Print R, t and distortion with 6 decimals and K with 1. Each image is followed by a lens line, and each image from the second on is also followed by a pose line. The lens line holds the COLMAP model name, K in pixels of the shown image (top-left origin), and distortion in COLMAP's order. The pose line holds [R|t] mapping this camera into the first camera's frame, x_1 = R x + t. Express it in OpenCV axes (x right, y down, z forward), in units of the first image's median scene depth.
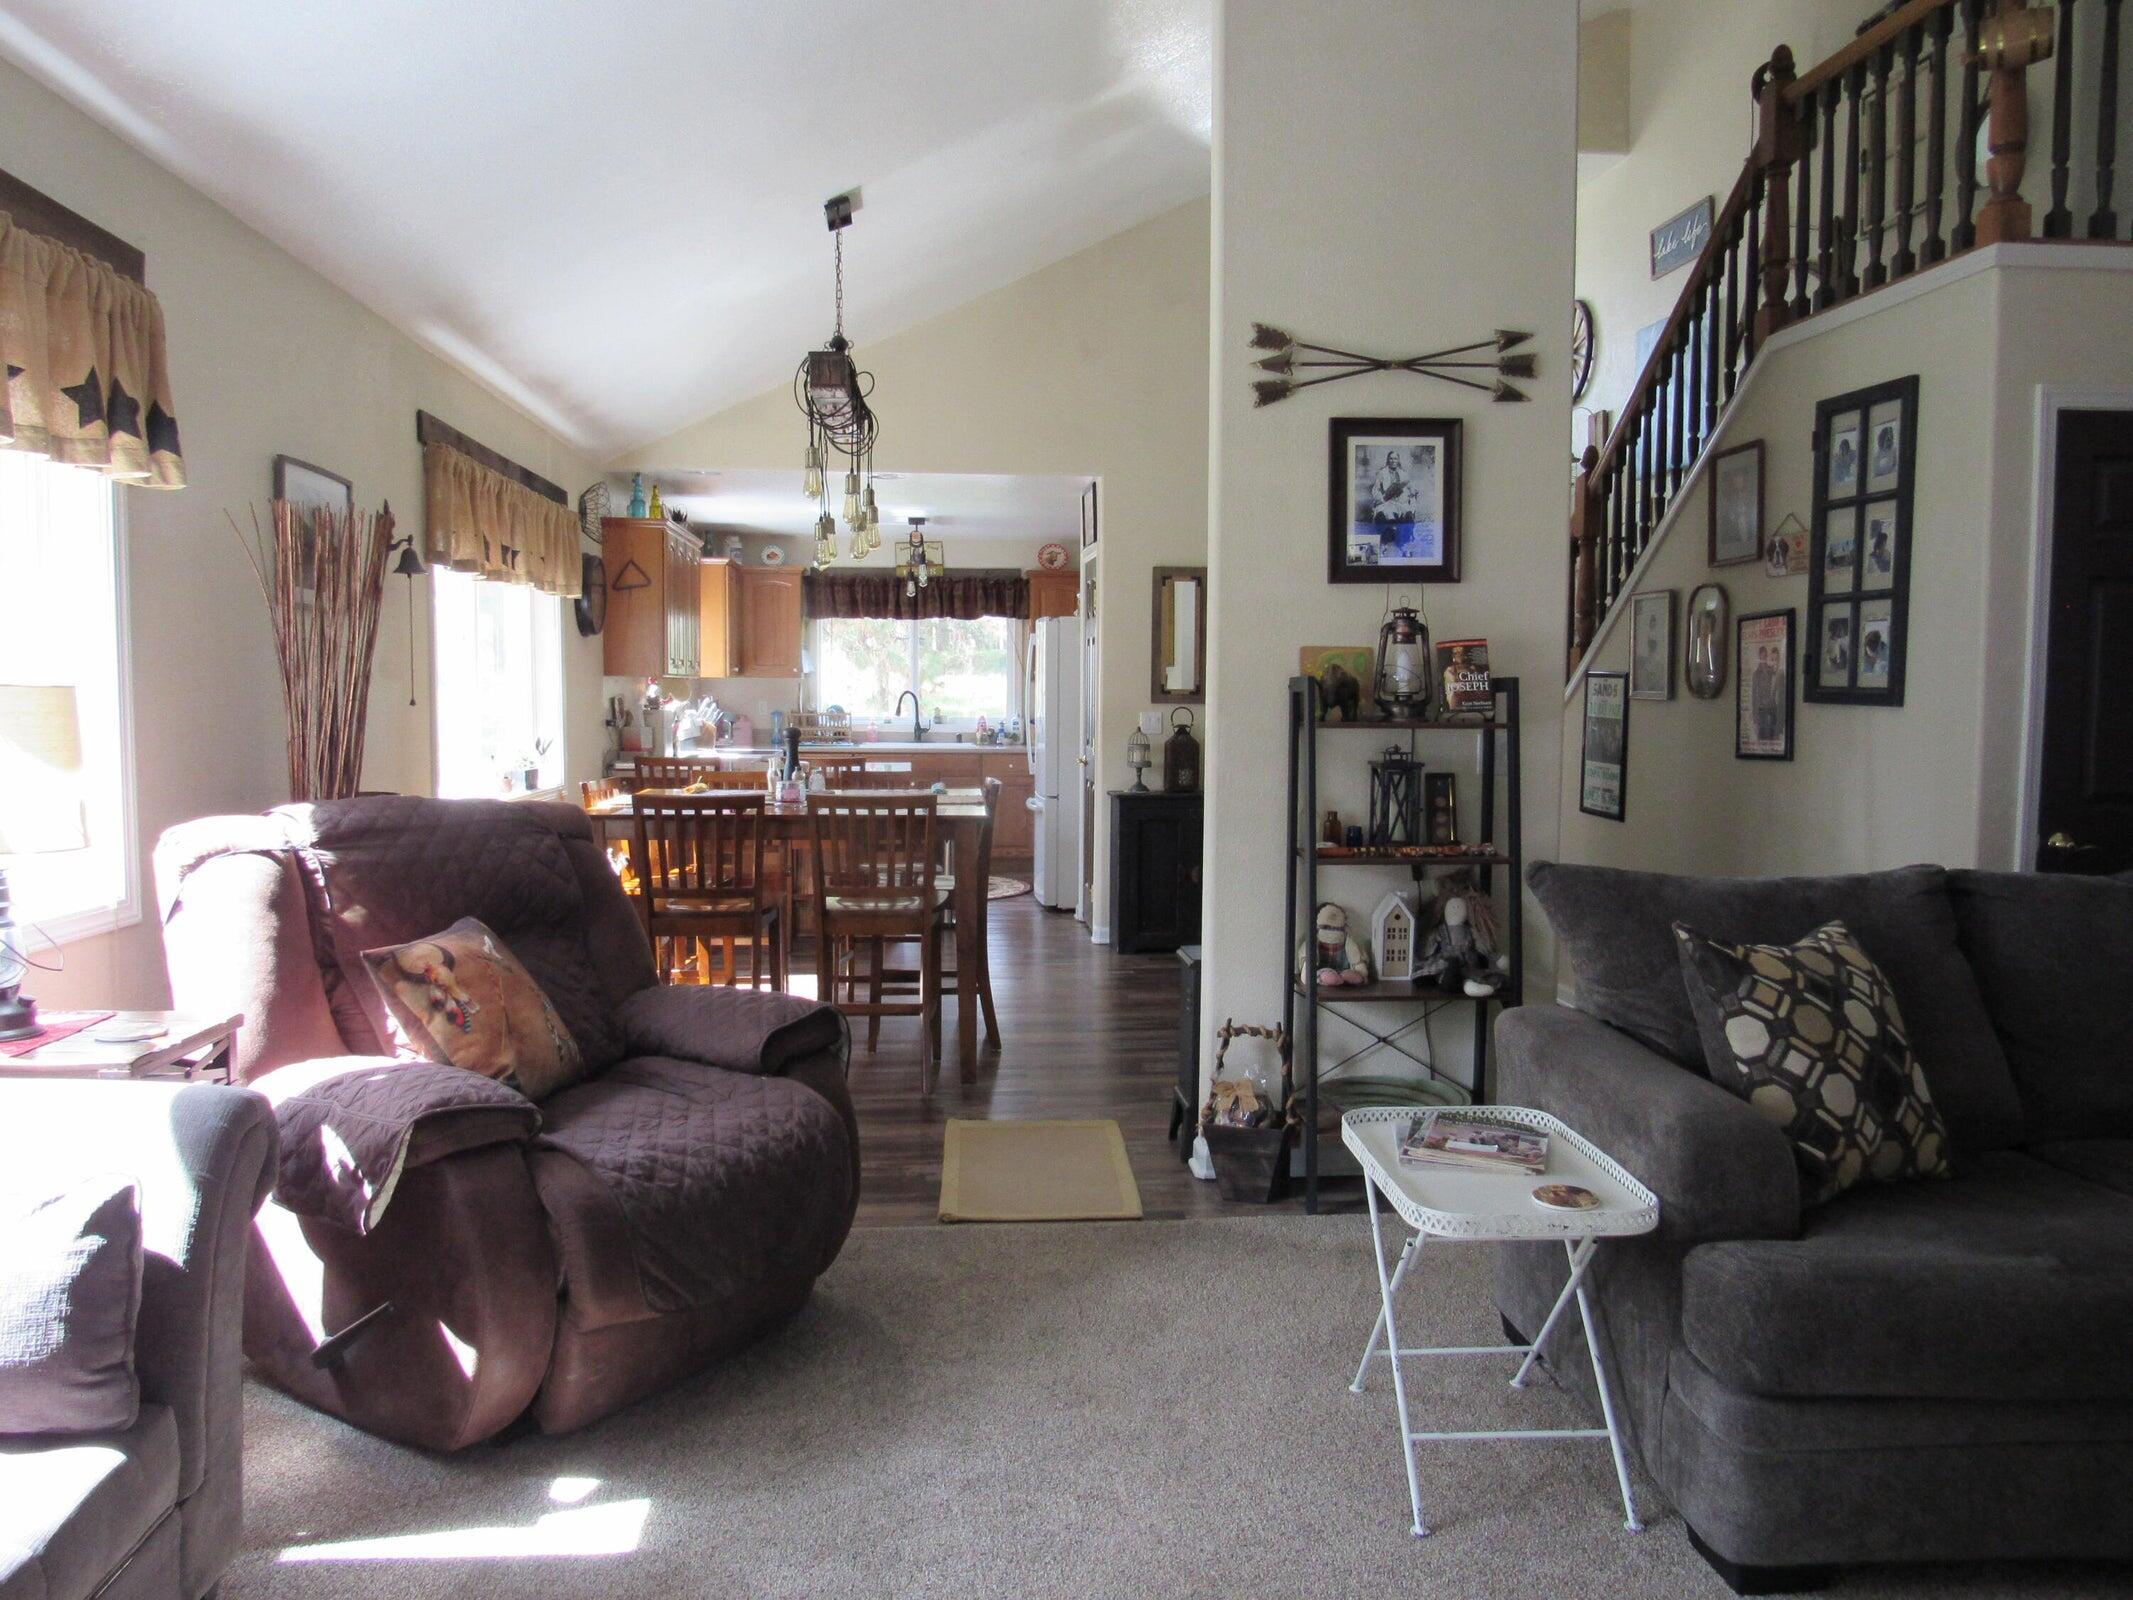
lens RADIAL K [[1528.9, 0, 1062.4], [0, 1528.9, 797.0], [0, 0, 1]] dist [-0.010101, -0.013161]
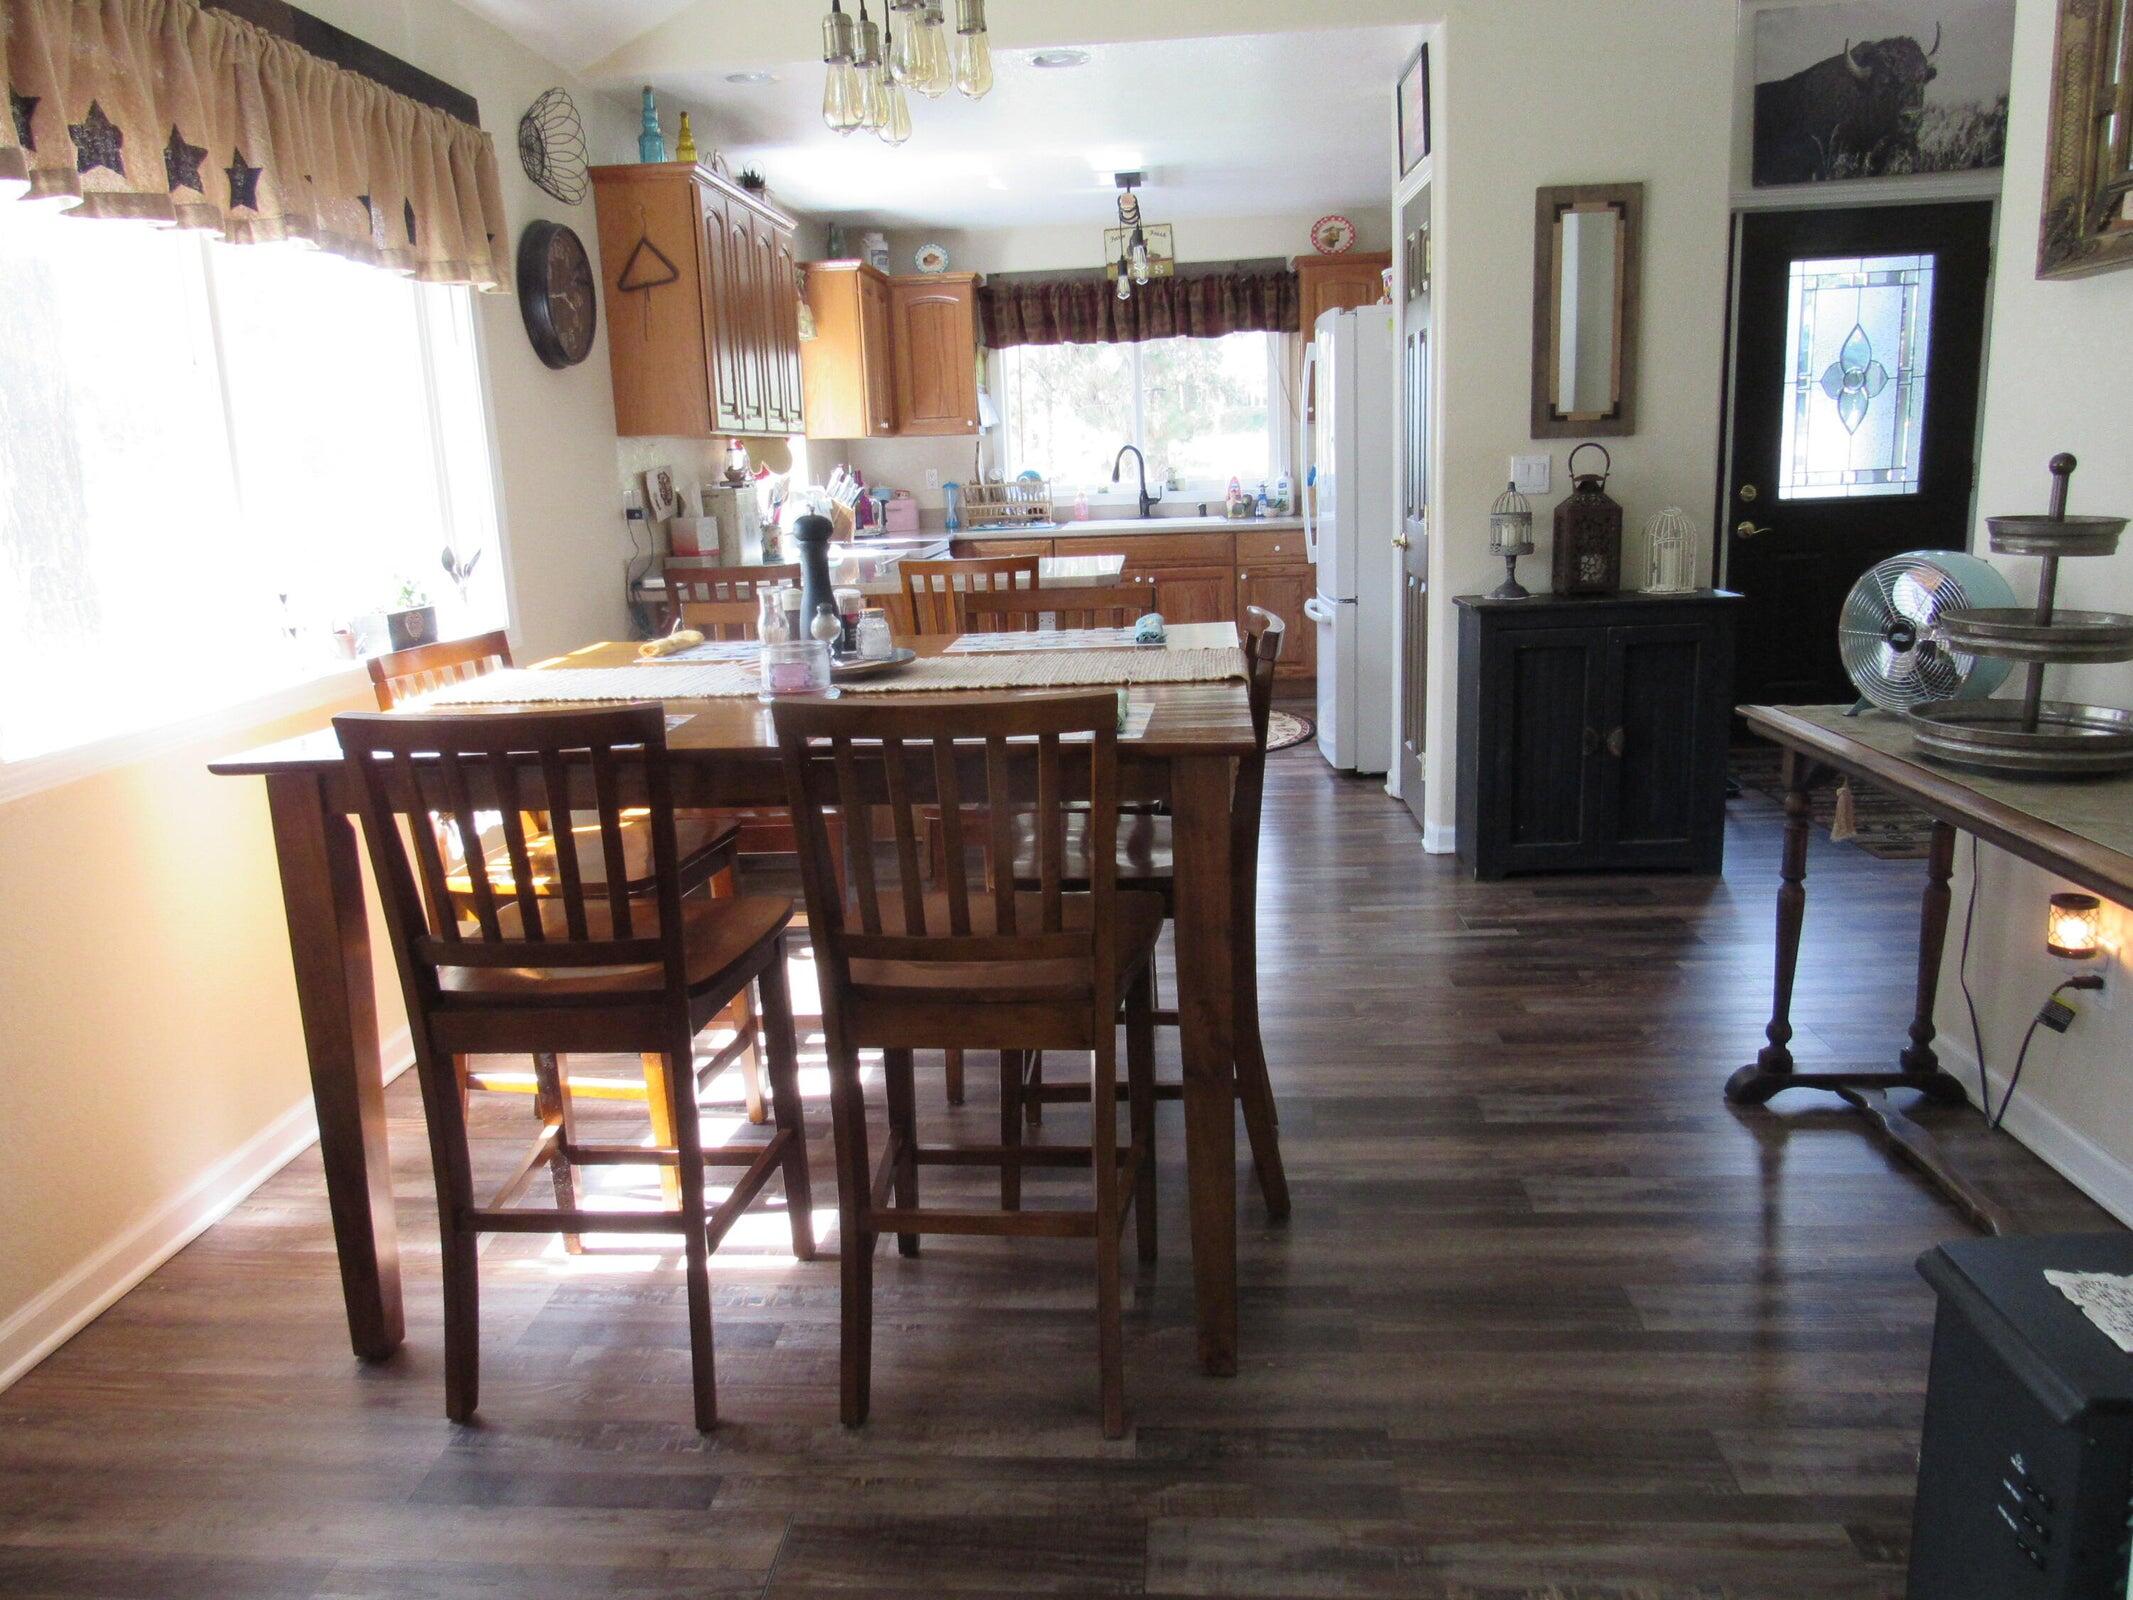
lens RADIAL K [[1528.9, 0, 1072.1], [0, 1528.9, 799.2], [0, 0, 1]] dist [-0.010101, -0.013161]
pose [[0.986863, -0.011770, -0.161129, -0.018704], [0.036079, 0.988211, 0.148784, -0.017550], [0.157478, -0.152643, 0.975654, 0.359277]]
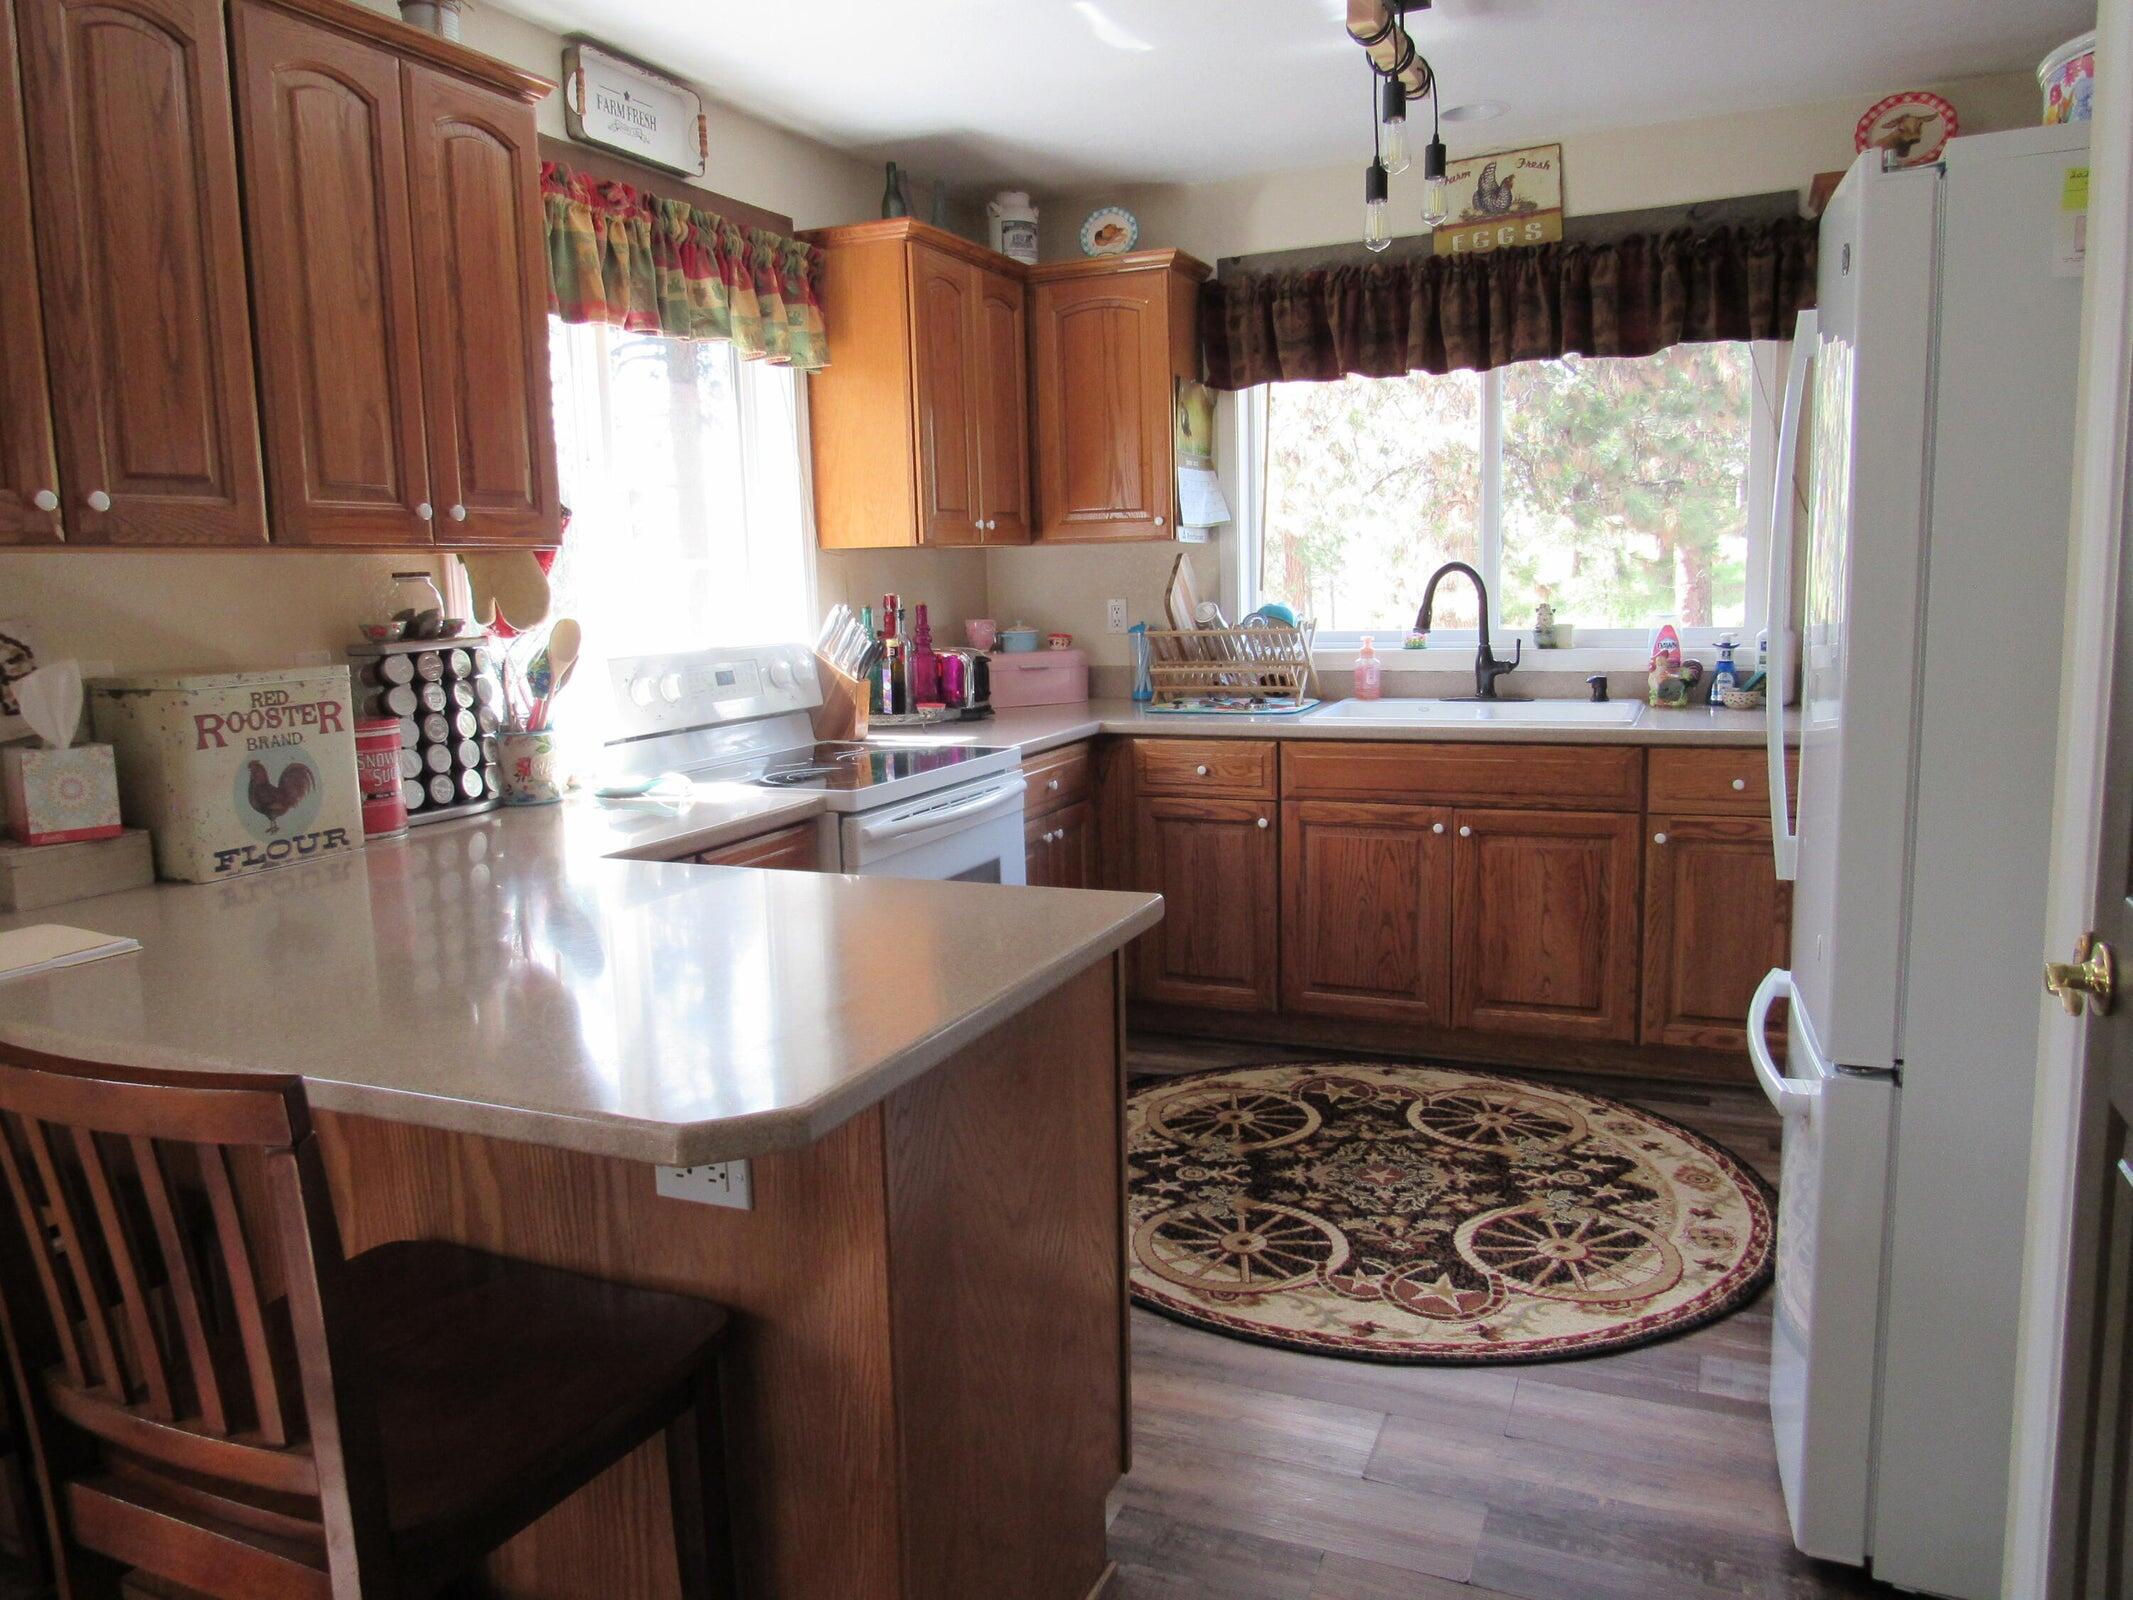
lens RADIAL K [[1528.9, 0, 1072.4], [0, 1528.9, 800.1], [0, 0, 1]] dist [-0.010101, -0.013161]
pose [[0.879137, 0.036623, -0.475159, -0.004647], [0.002503, 0.996674, 0.081450, -0.054535], [0.476562, -0.072795, 0.876122, 0.803784]]
